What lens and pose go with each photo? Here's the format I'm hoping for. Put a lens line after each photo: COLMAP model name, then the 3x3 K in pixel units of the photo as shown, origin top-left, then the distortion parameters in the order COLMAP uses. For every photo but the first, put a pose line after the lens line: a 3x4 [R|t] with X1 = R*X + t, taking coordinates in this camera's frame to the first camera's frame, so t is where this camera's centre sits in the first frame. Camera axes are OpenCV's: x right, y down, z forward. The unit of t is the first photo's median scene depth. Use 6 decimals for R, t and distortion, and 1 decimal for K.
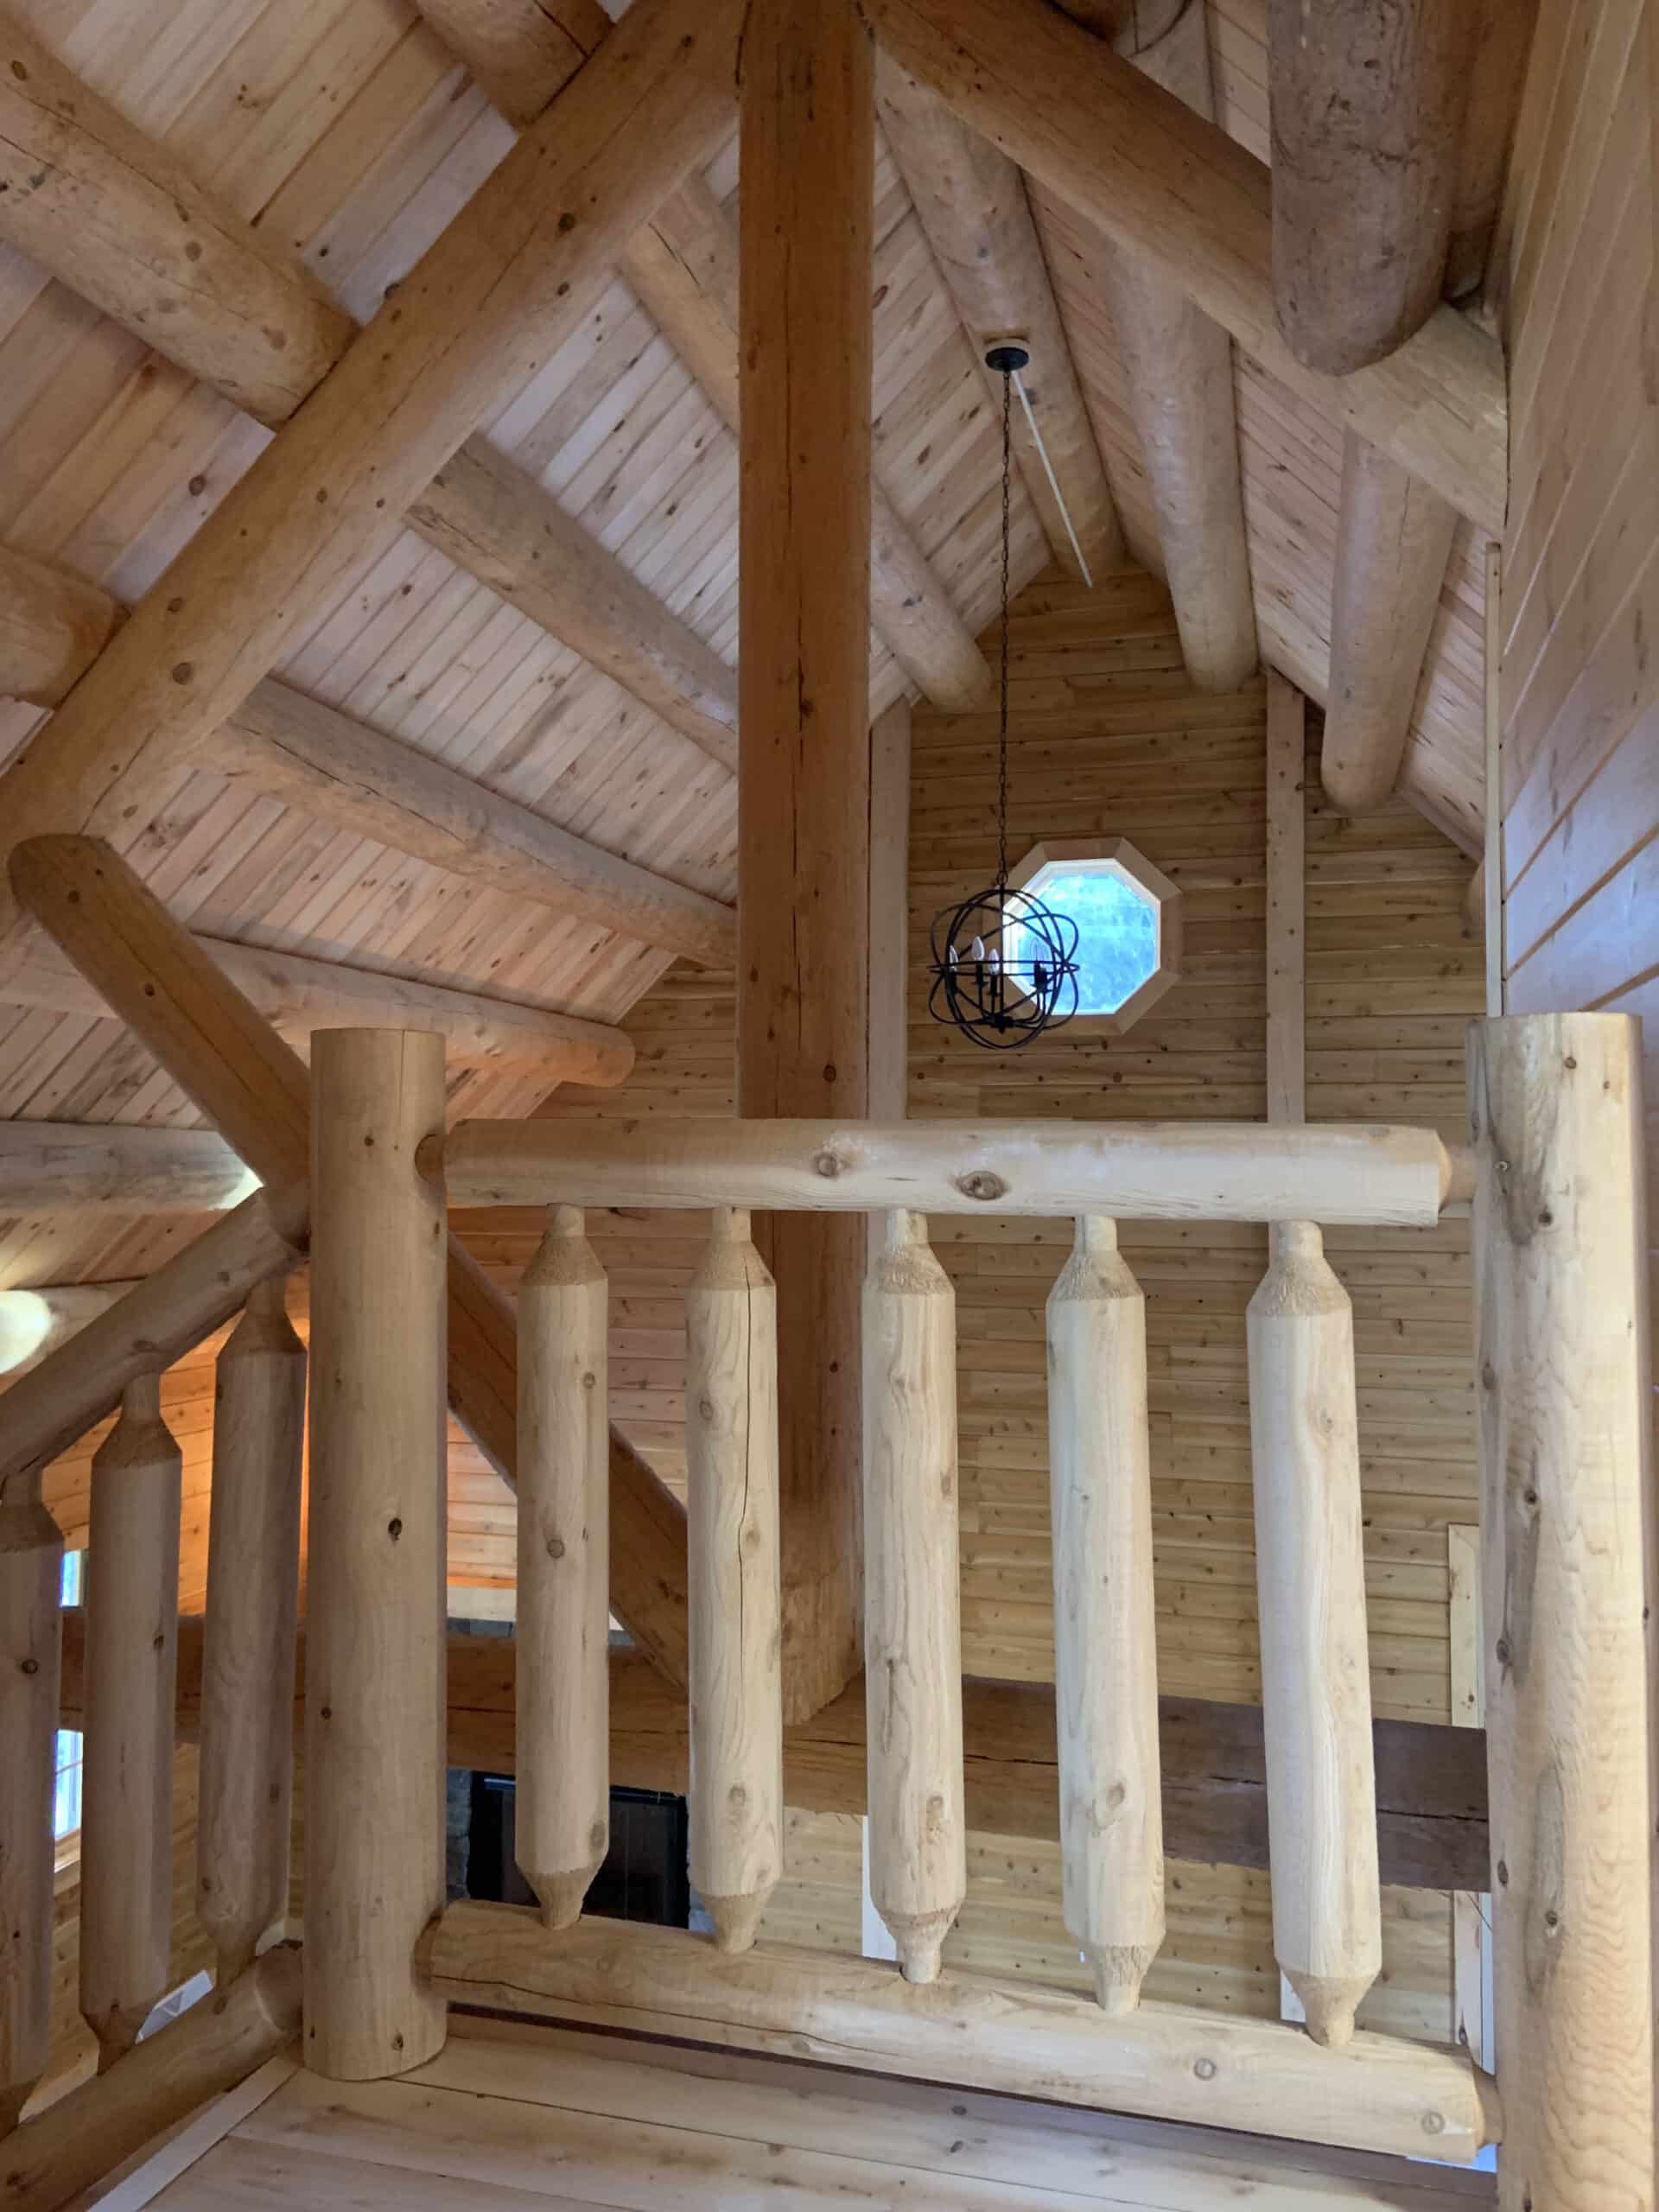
lens RADIAL K [[1660.1, 0, 837.0], [0, 1660.1, 1077.2], [0, 0, 1]] dist [0.127214, -0.160173]
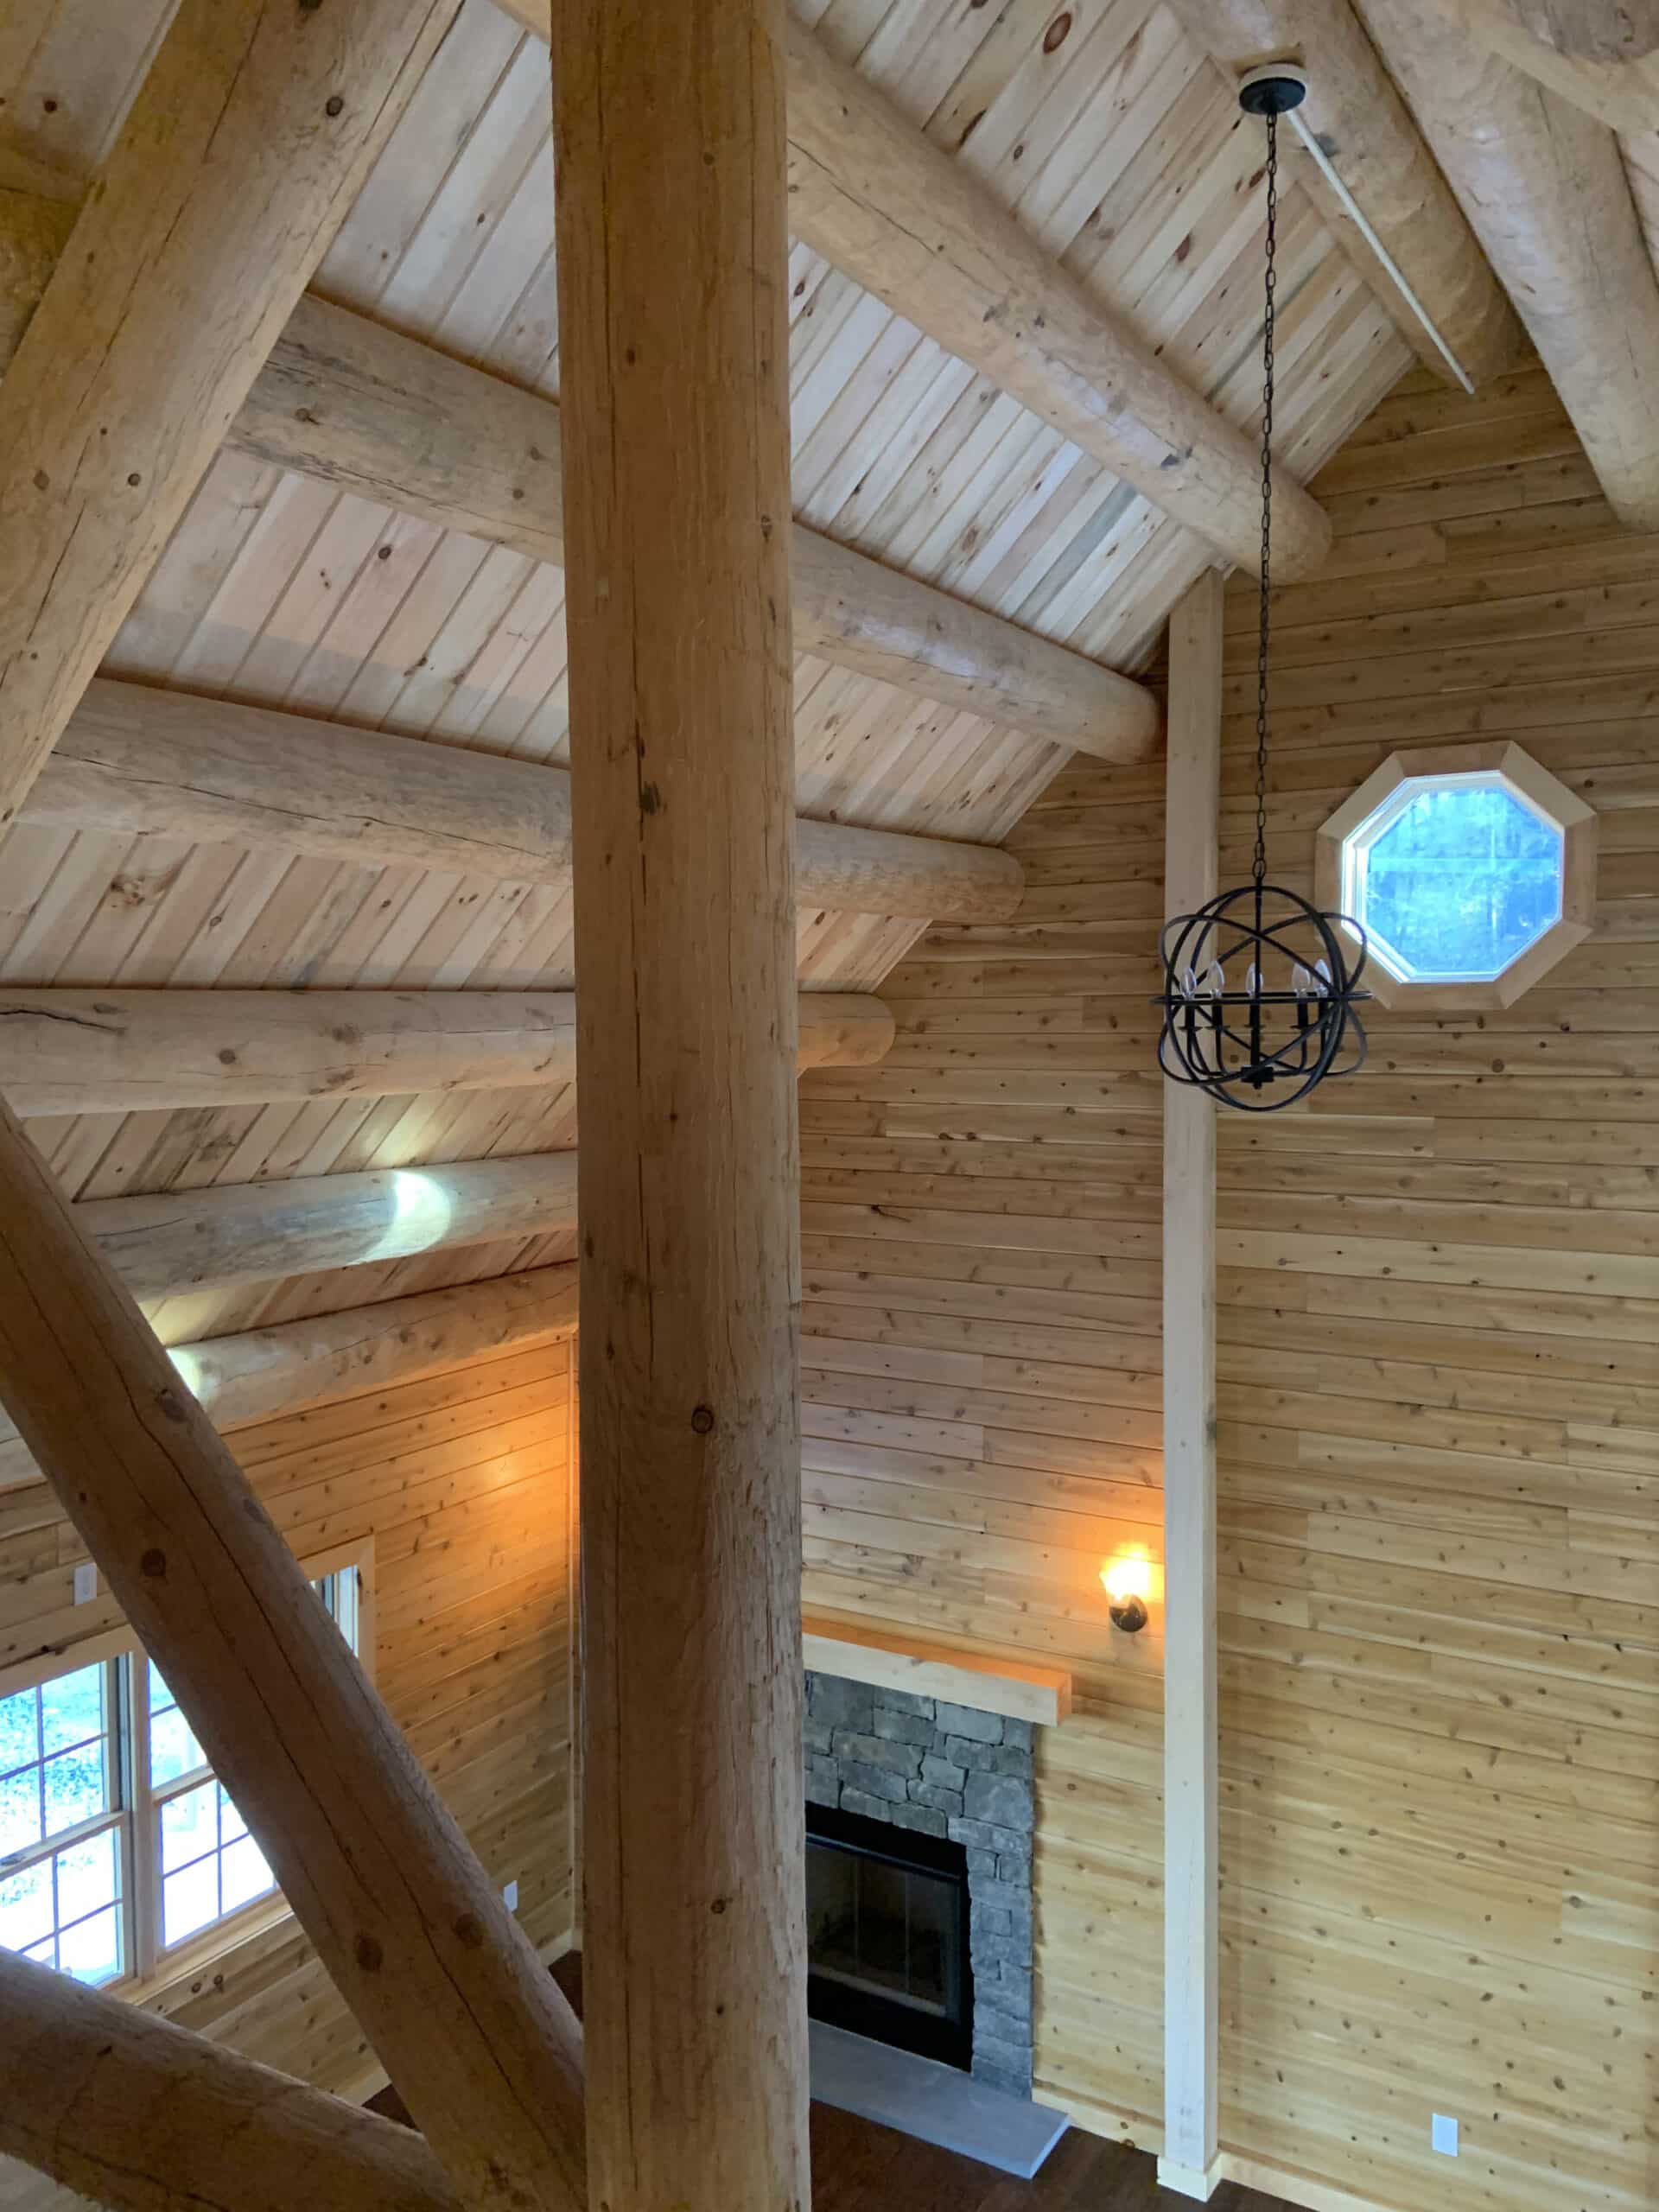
lens RADIAL K [[1663.6, 0, 843.5], [0, 1663.6, 1088.1], [0, 0, 1]] dist [0.128002, -0.166117]
pose [[0.964417, -0.000856, -0.264384, 0.087762], [0.028358, 0.994561, 0.100224, -0.077422], [0.262860, -0.104155, 0.959196, 0.195212]]
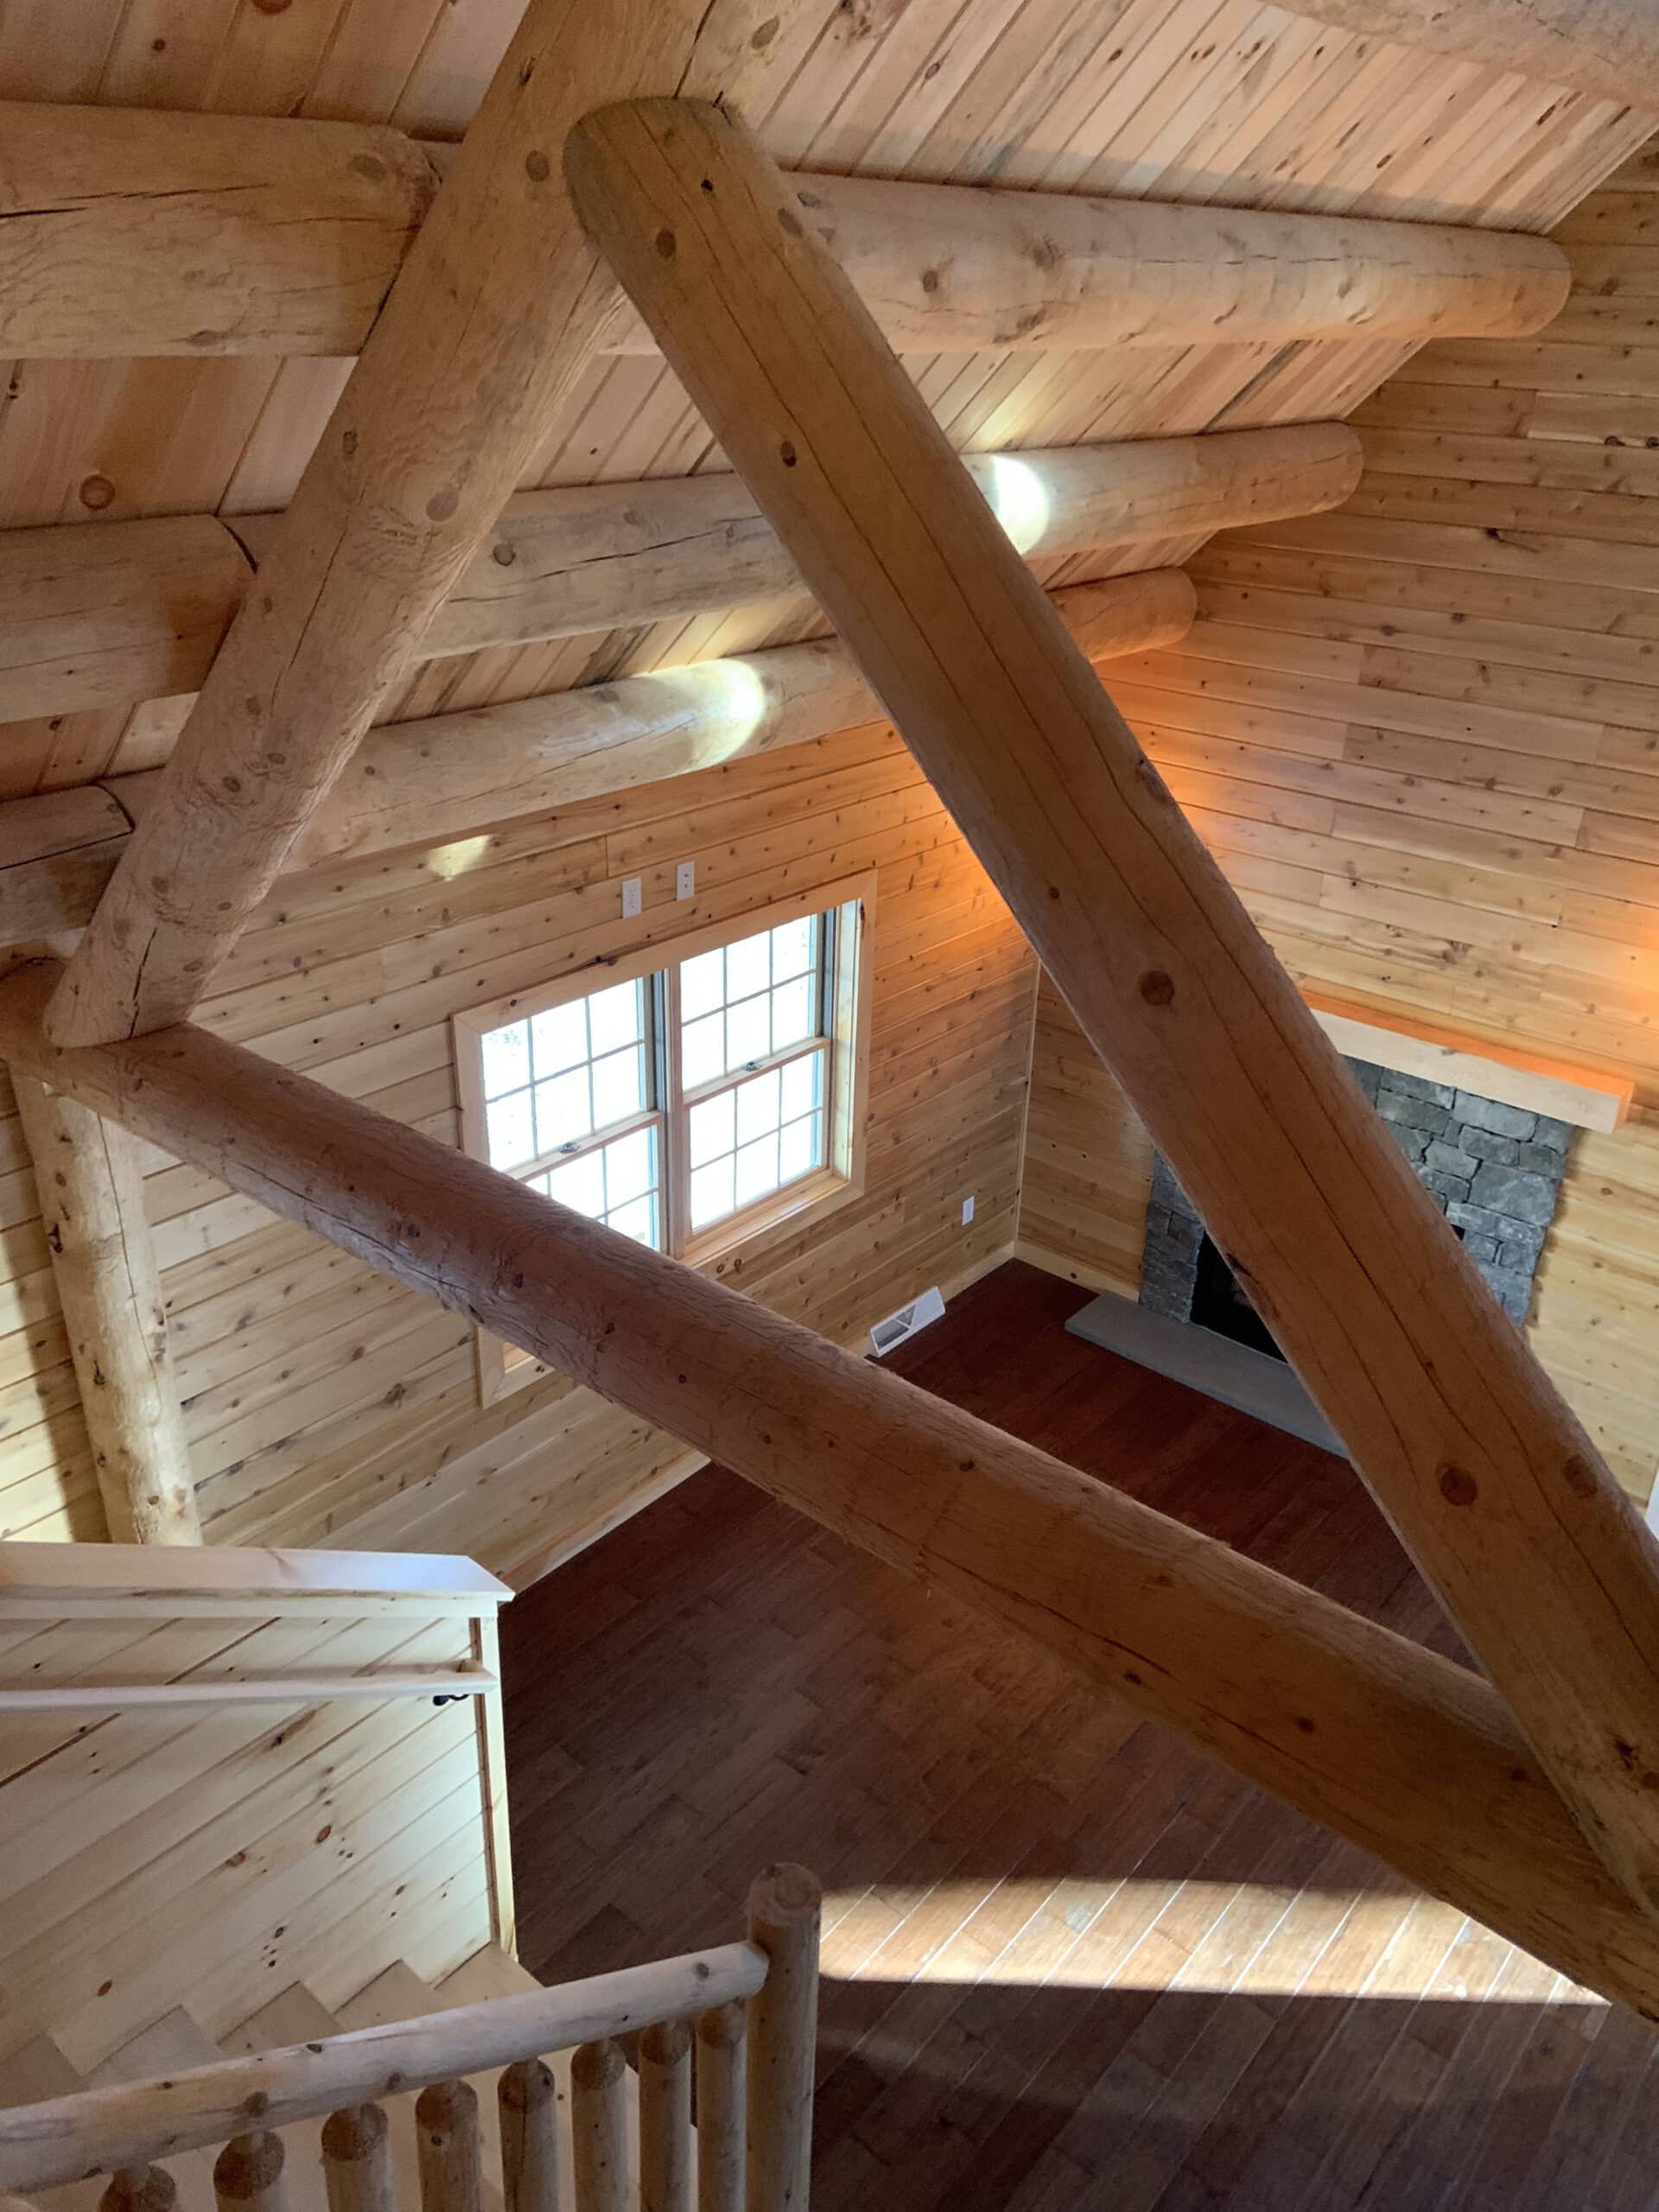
lens RADIAL K [[1663.6, 0, 843.5], [0, 1663.6, 1088.1], [0, 0, 1]] dist [0.128002, -0.166117]
pose [[0.904853, 0.201634, -0.374947, -0.073474], [0.001732, 0.878976, 0.476864, -0.062986], [0.425721, -0.432141, 0.794994, 0.241264]]
